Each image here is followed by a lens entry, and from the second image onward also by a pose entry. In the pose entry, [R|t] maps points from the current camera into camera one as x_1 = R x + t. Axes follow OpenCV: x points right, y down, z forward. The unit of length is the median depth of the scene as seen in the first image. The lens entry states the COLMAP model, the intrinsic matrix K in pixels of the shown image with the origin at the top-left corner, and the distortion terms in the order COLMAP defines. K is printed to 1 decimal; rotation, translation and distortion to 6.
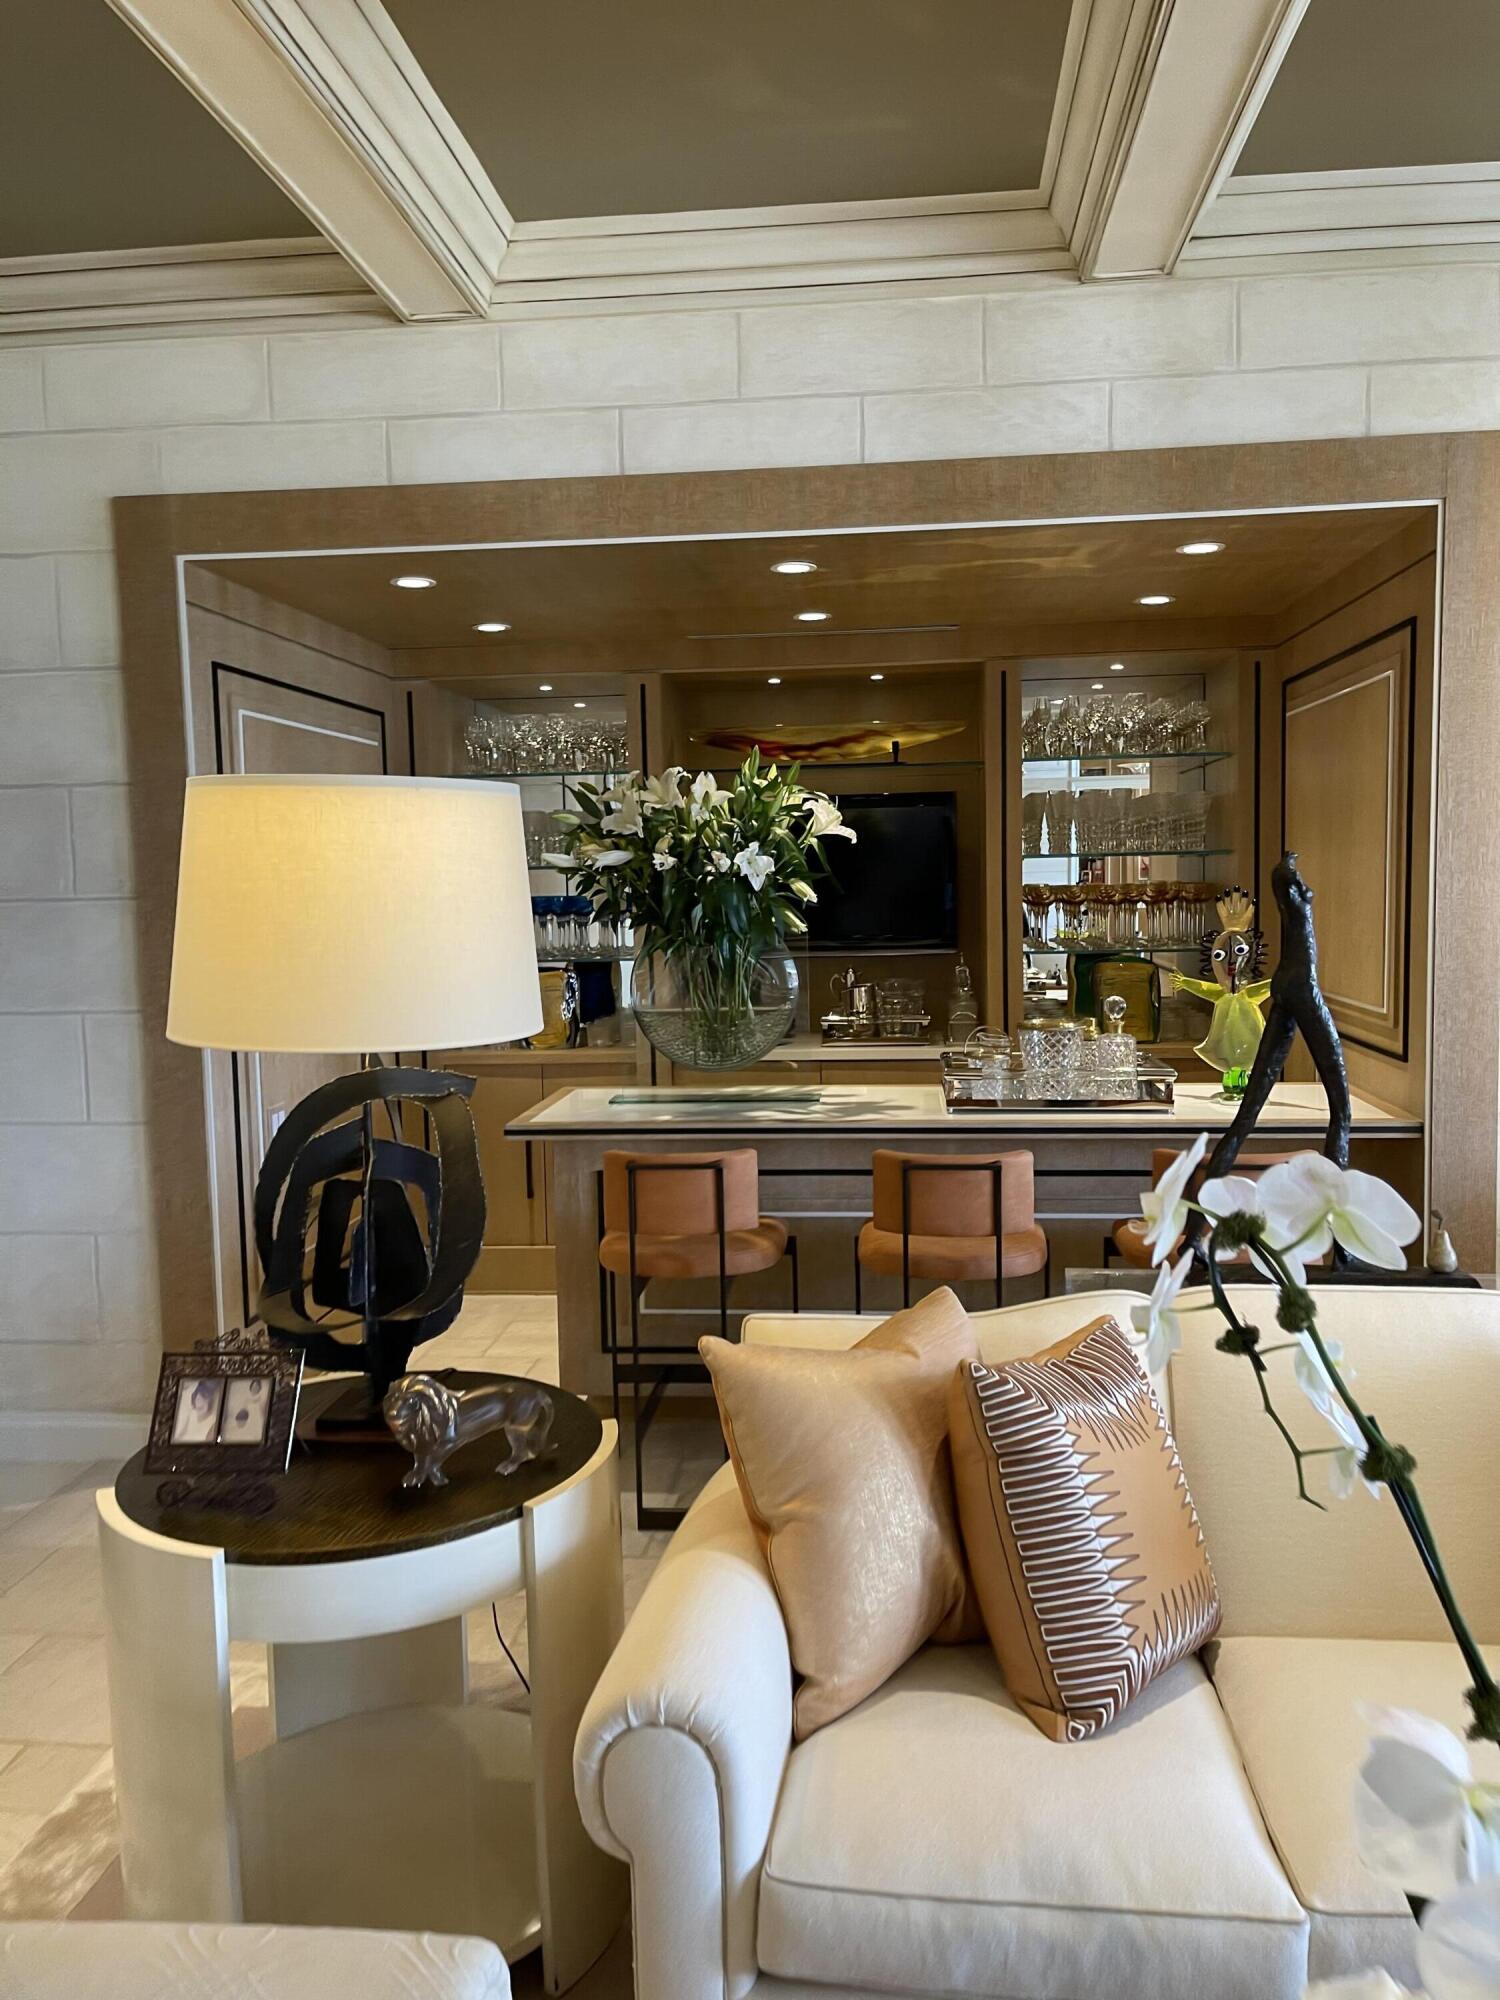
lens RADIAL K [[1501.0, 0, 771.5], [0, 1501.0, 996.9], [0, 0, 1]] dist [0.037160, -0.029687]
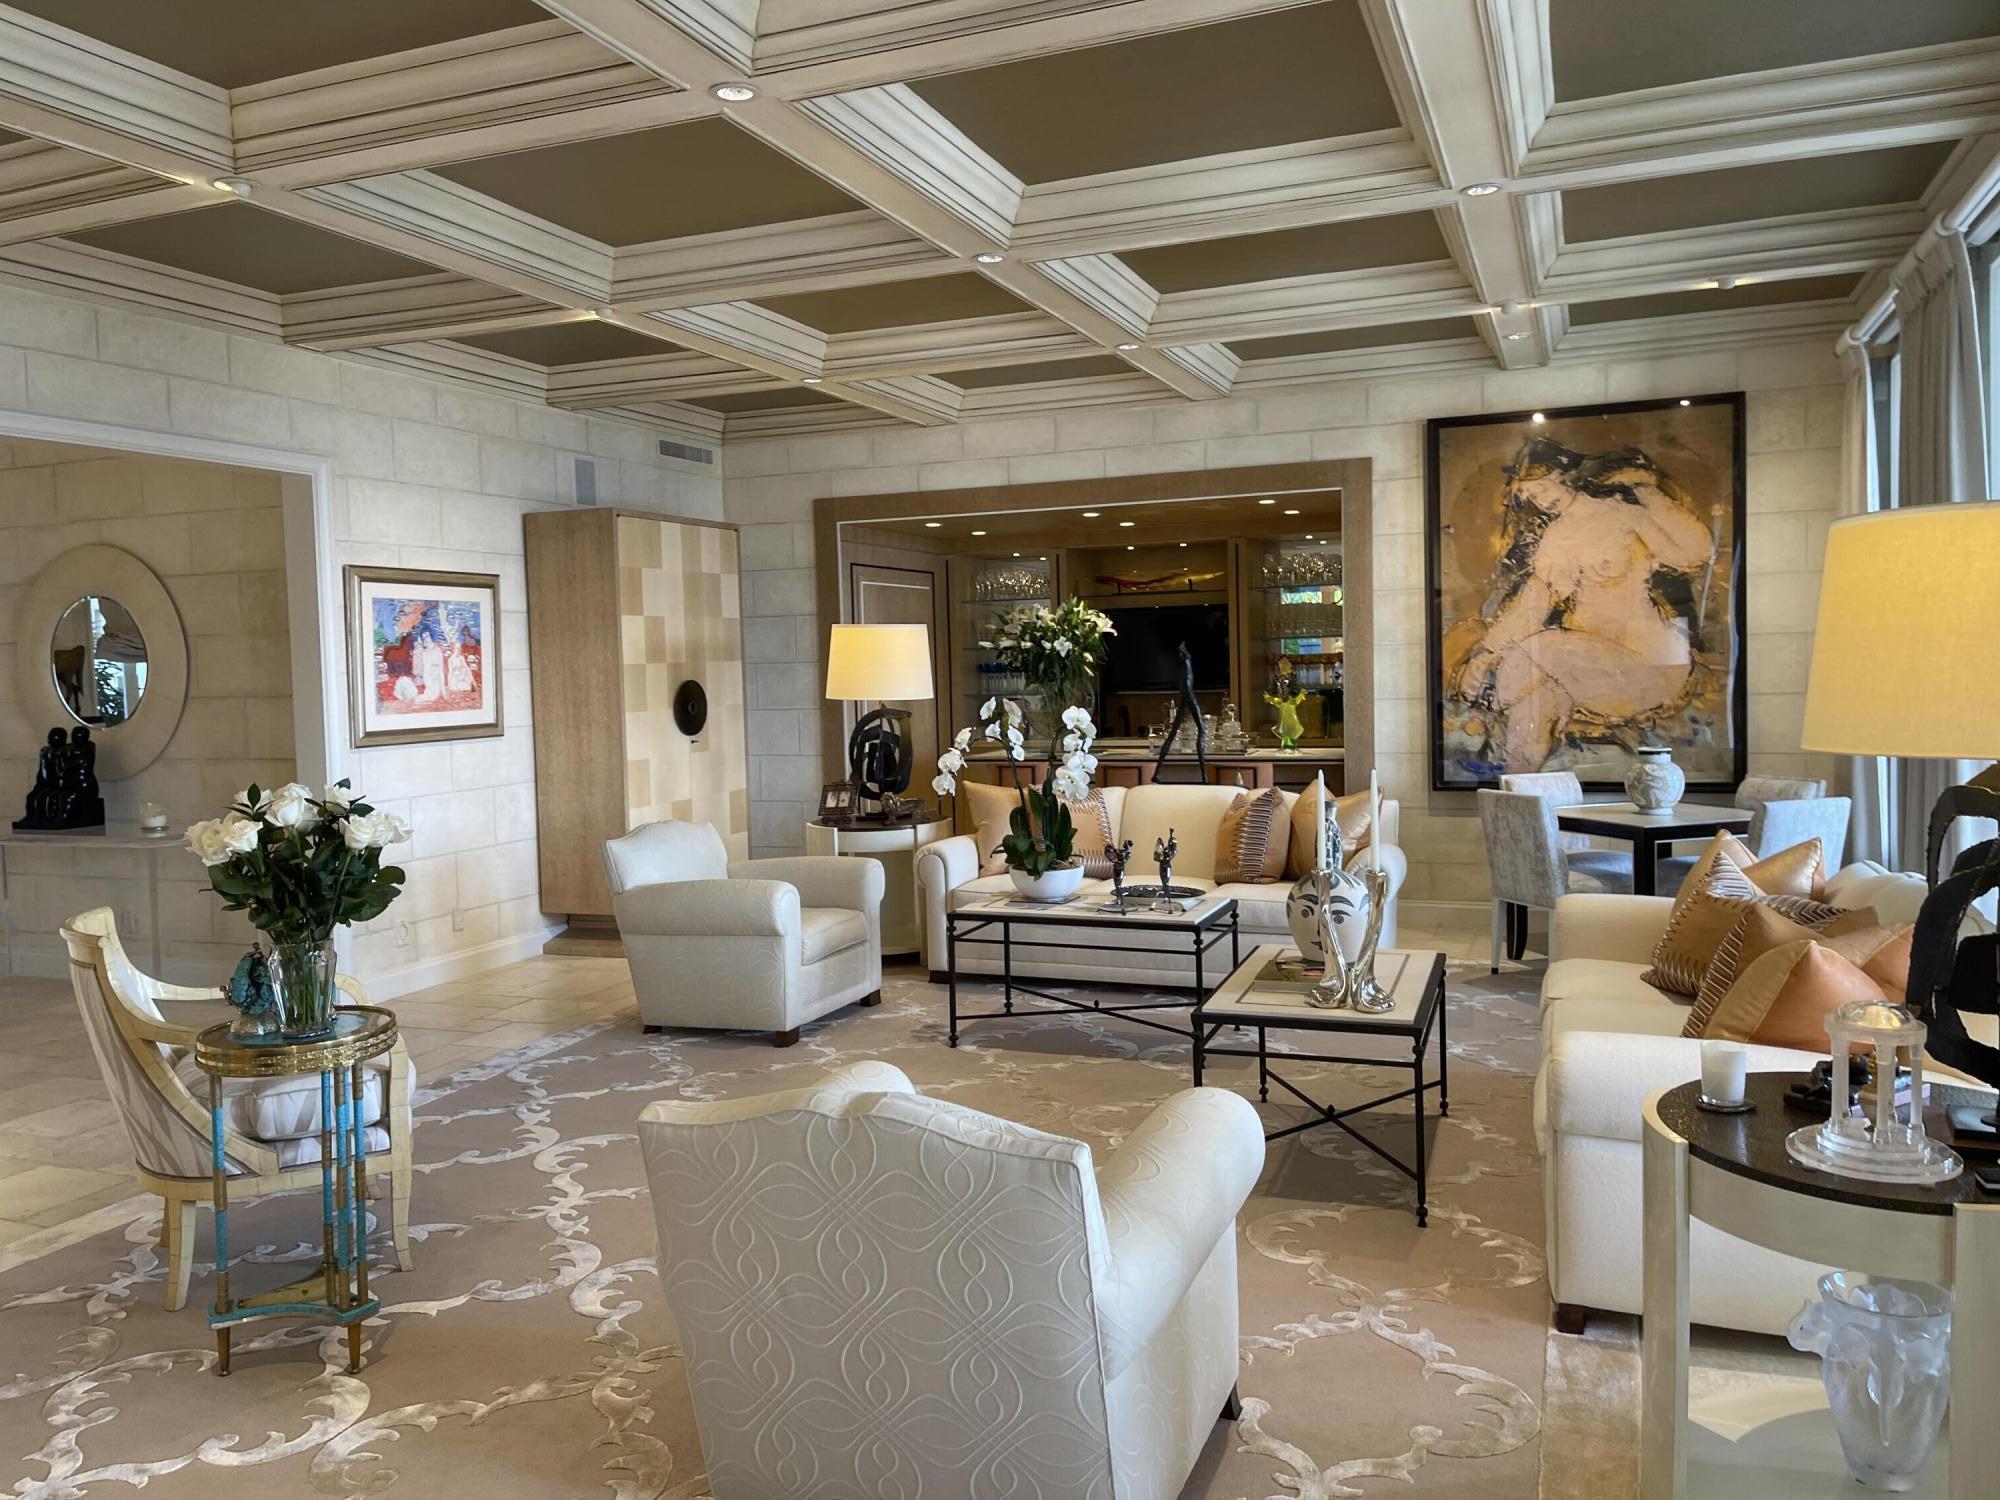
lens RADIAL K [[1501.0, 0, 991.7], [0, 1501.0, 748.4], [0, 0, 1]] dist [0.037160, -0.029687]
pose [[0.959784, 0.011301, -0.280512, 0.559646], [-0.015843, 0.999777, -0.013930, 0.110320], [0.280292, 0.017814, 0.959750, -1.320941]]
